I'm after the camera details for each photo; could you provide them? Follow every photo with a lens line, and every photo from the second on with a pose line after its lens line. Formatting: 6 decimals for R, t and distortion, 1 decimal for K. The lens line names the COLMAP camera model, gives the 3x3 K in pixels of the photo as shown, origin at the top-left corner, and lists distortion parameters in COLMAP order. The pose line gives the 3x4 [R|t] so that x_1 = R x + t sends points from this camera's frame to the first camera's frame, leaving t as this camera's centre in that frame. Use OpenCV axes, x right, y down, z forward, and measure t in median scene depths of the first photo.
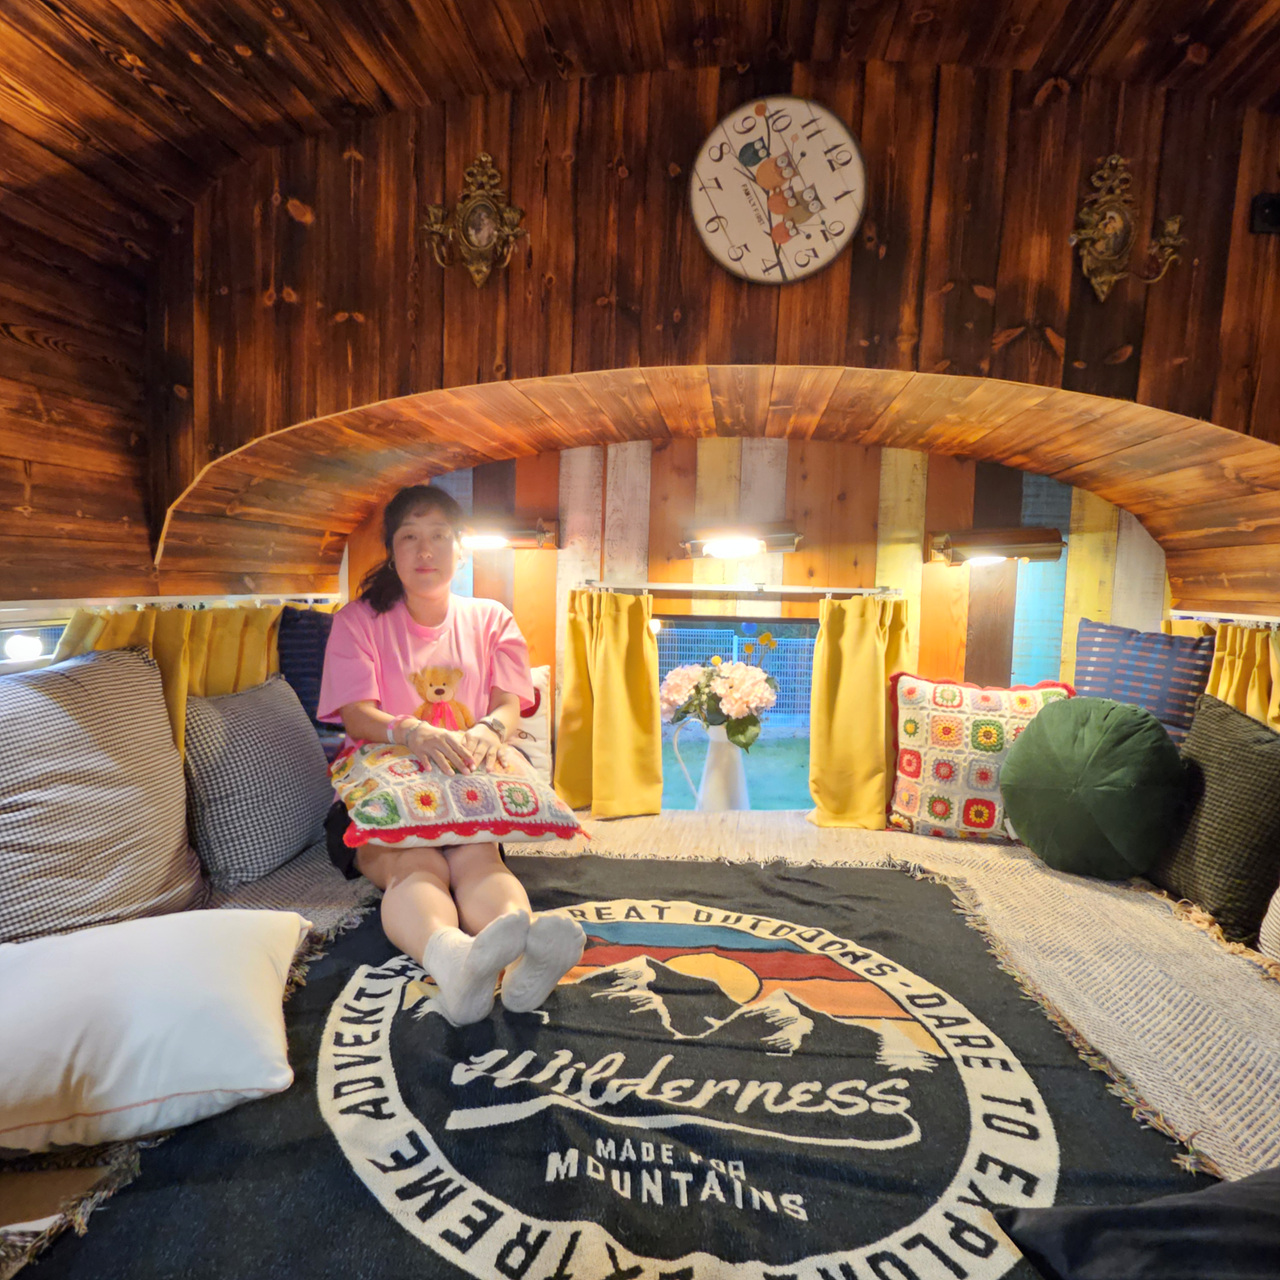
lens RADIAL K [[837.0, 0, 645.6], [0, 837.0, 649.7], [0, 0, 1]] dist [-0.003937, -0.001141]
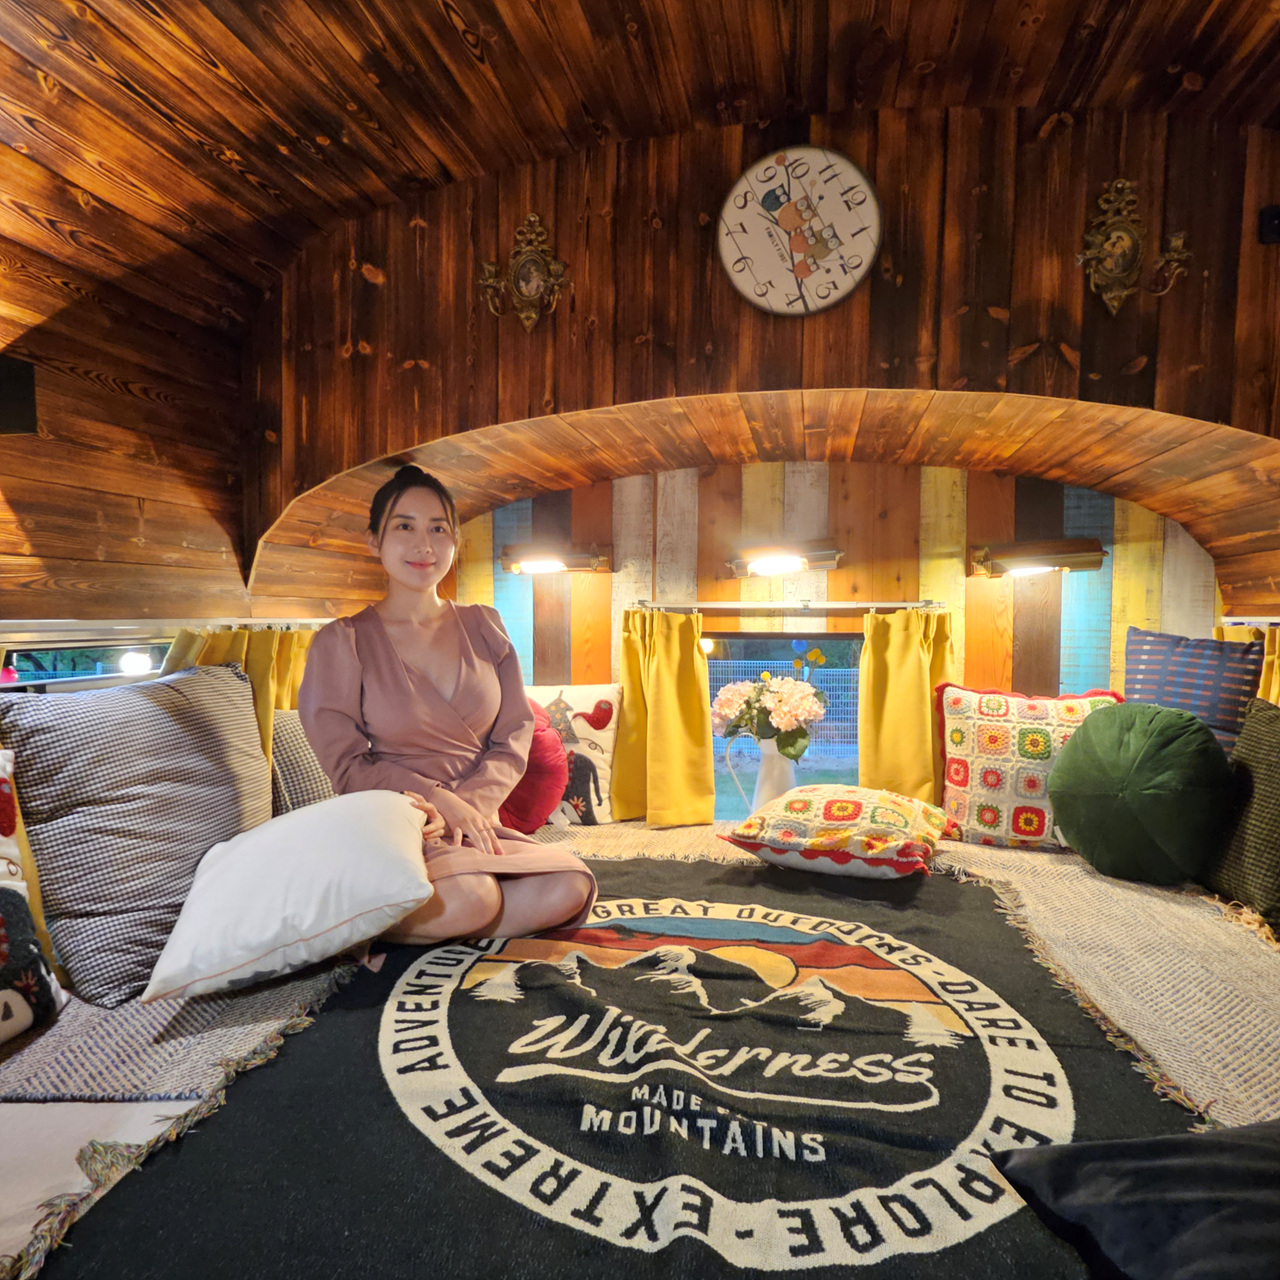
lens RADIAL K [[836.6, 0, 647.3], [0, 836.6, 645.4], [0, 0, 1]] dist [0.001473, -0.003731]
pose [[0.996171, -0.017795, -0.085597, 0.041366], [0.013544, 0.998658, -0.049985, 0.036945], [0.086372, 0.048635, 0.995075, -0.066921]]
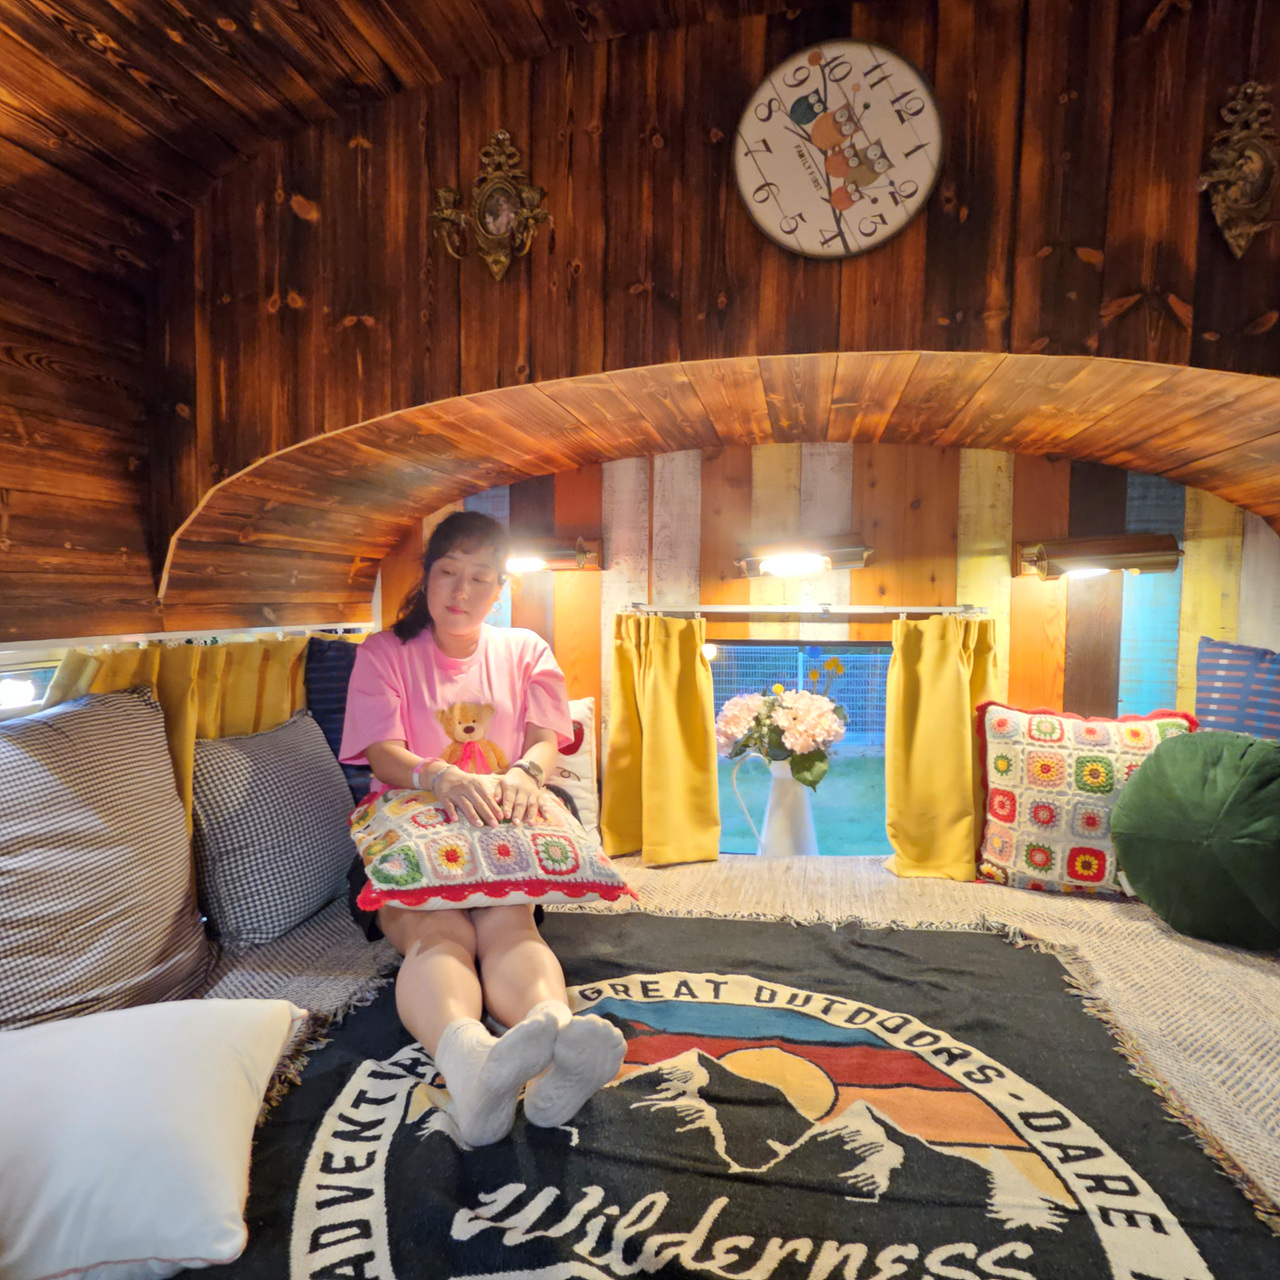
lens RADIAL K [[833.7, 0, 647.9], [0, 833.7, 645.5], [0, 0, 1]] dist [-0.002155, -0.003247]
pose [[0.997131, -0.016161, -0.073947, 0.017401], [0.014293, 0.999567, -0.025709, -0.019411], [0.074330, 0.024579, 0.996931, 0.132658]]
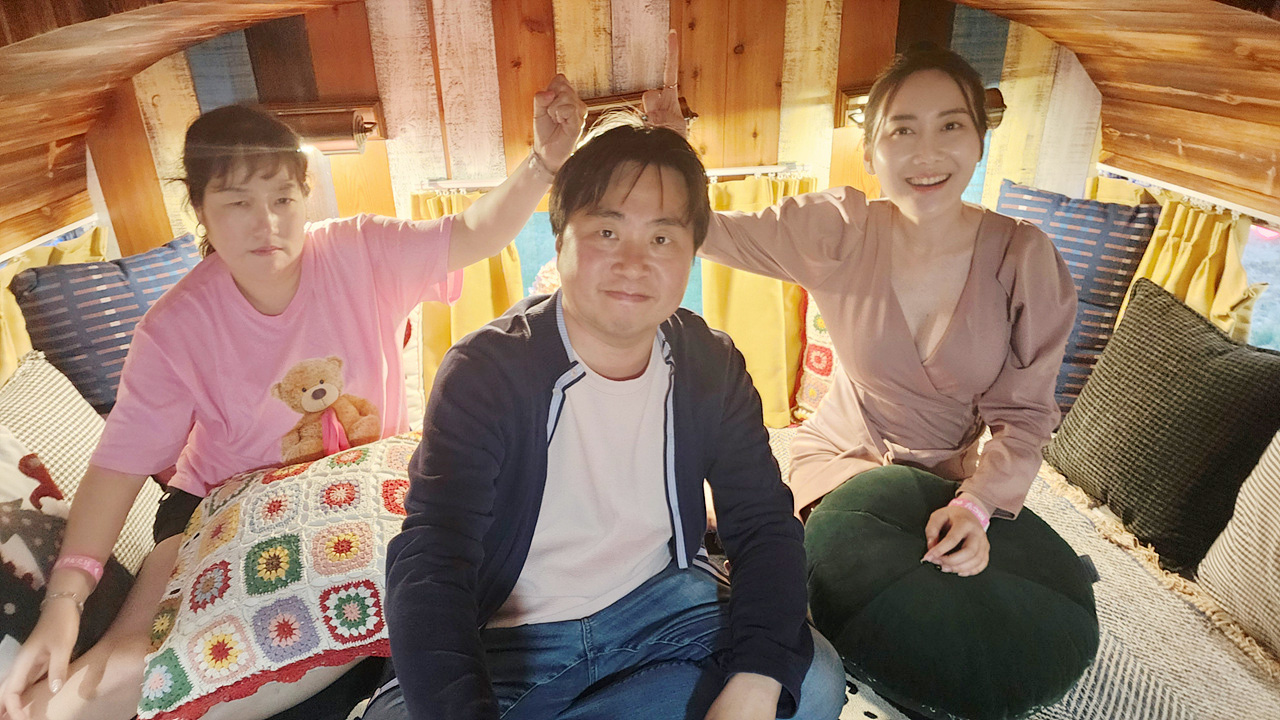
lens RADIAL K [[775.1, 0, 622.1], [0, 775.1, 345.0], [0, 0, 1]] dist [0.056959, -0.059819]
pose [[0.983226, -0.118210, 0.138899, -0.016848], [0.067137, 0.942641, 0.326986, -0.234331], [-0.169585, -0.312176, 0.934766, 0.324655]]
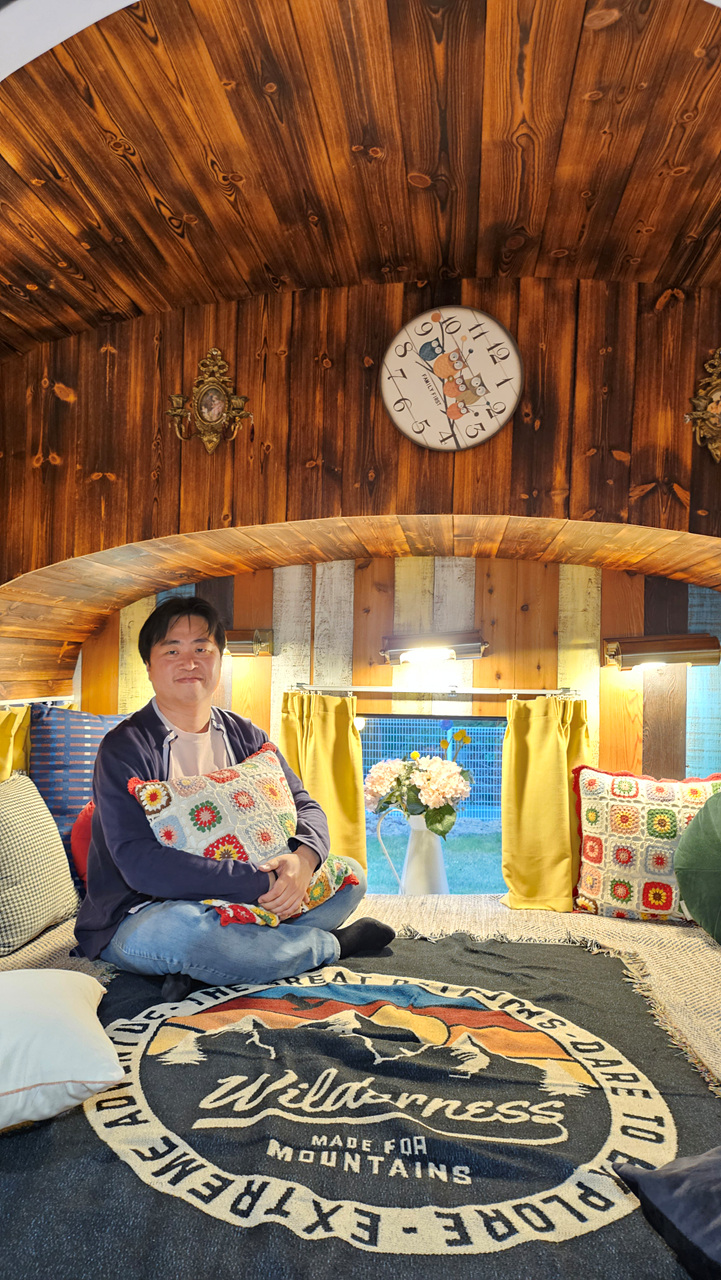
lens RADIAL K [[903.1, 0, 338.0], [0, 903.1, 654.8], [0, 0, 1]] dist [0.069359, -0.081374]
pose [[0.999776, -0.008279, -0.019487, 0.010918], [0.006435, 0.995658, -0.092868, -0.012355], [0.020171, 0.092722, 0.995488, -0.287564]]
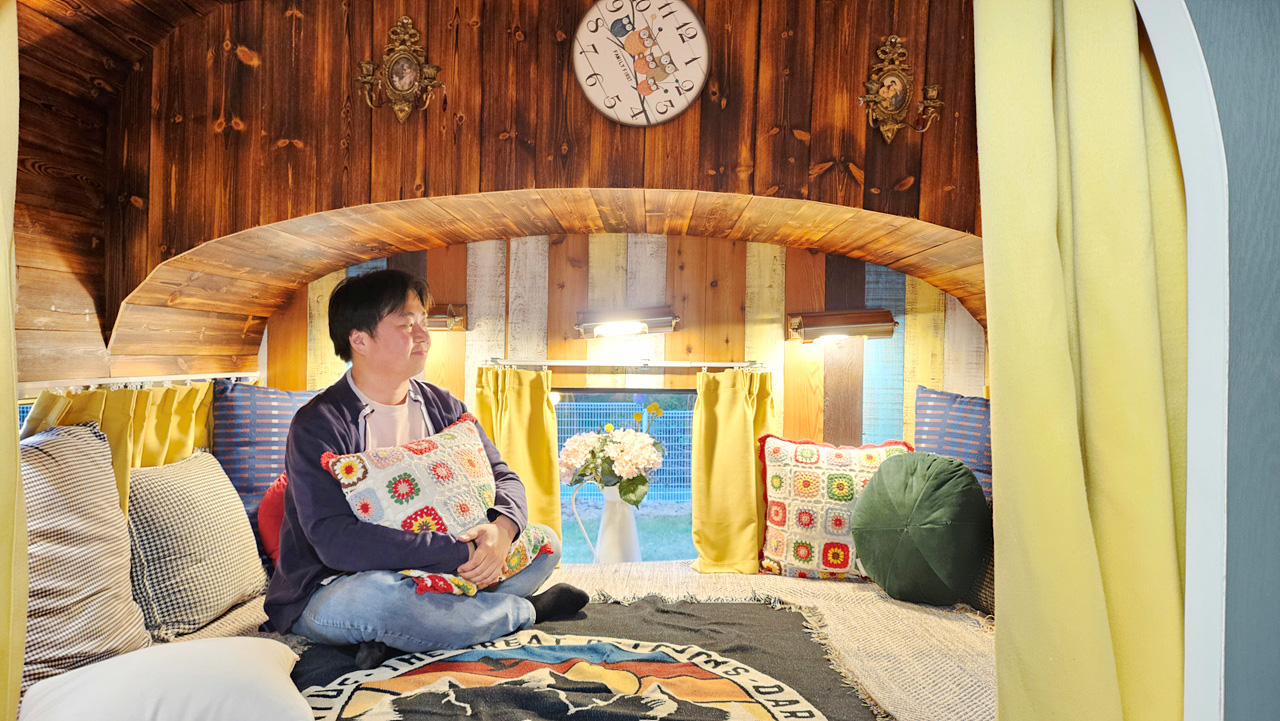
lens RADIAL K [[904.4, 0, 637.3], [0, 904.4, 356.8], [0, 0, 1]] dist [0.069016, -0.080777]
pose [[0.995504, -0.011813, 0.093979, 0.013290], [0.019029, 0.996907, -0.076257, 0.016666], [-0.092788, 0.077702, 0.992649, -0.319104]]
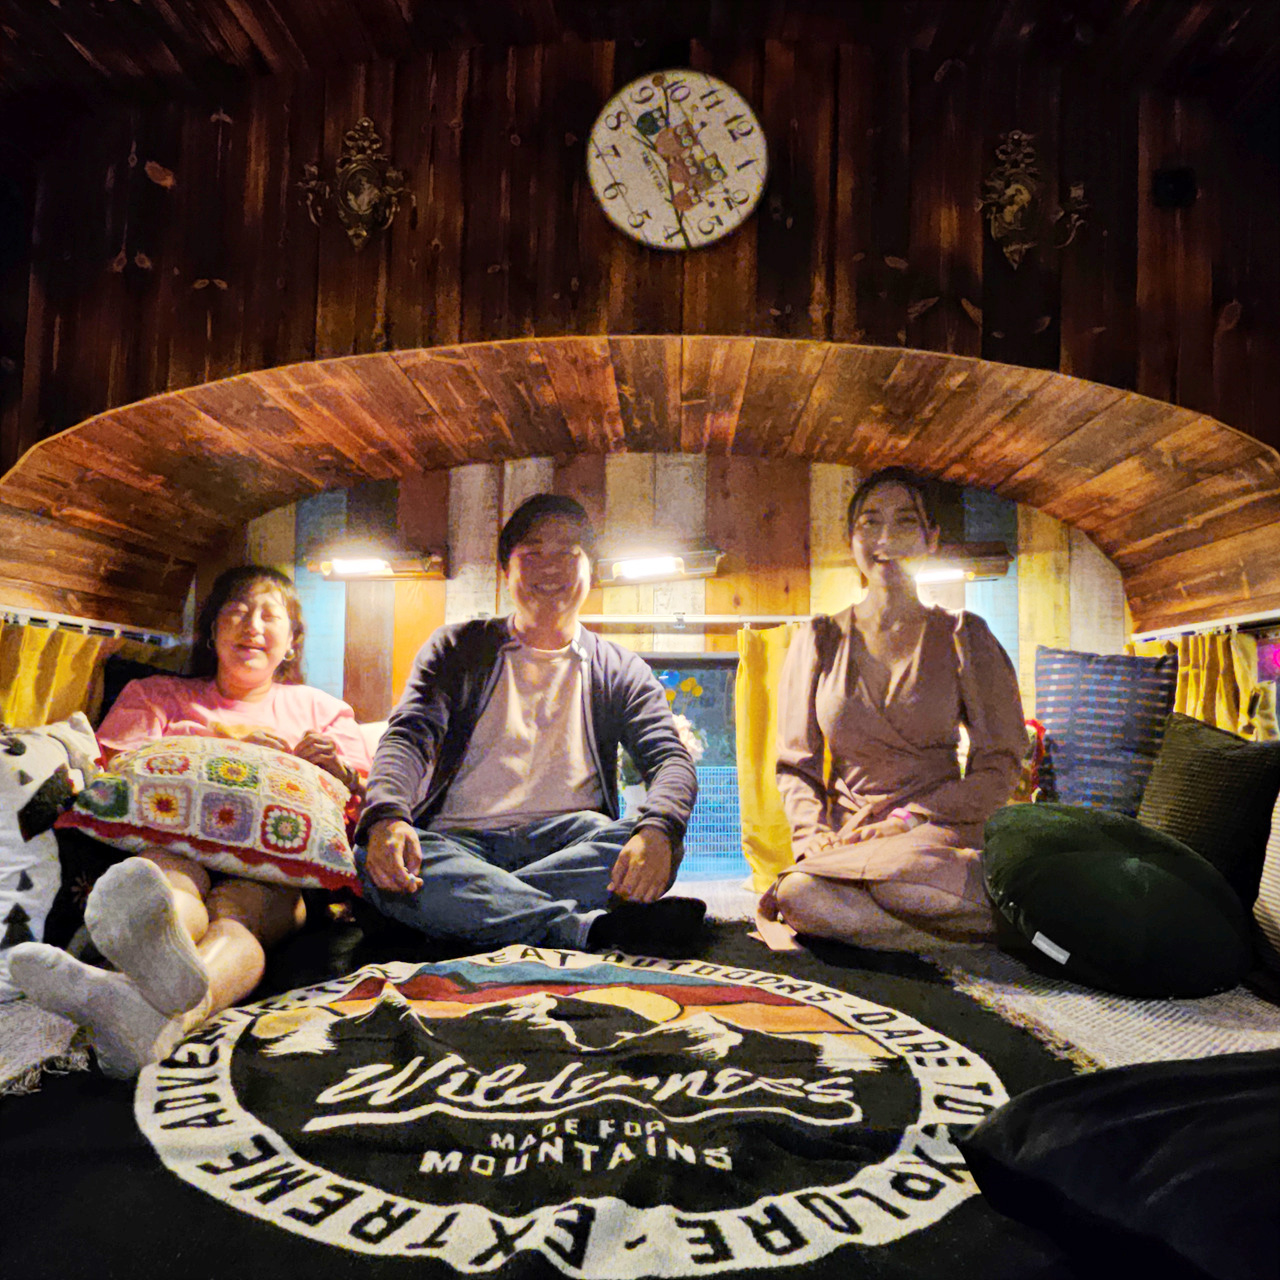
lens RADIAL K [[1020.6, 0, 639.3], [0, 1020.6, 650.9], [0, 0, 1]] dist [-0.002222, 0.004820]
pose [[0.996890, -0.010465, 0.078103, 0.014830], [0.021955, 0.988782, -0.147742, 0.163240], [-0.075681, 0.148997, 0.985937, -0.059055]]
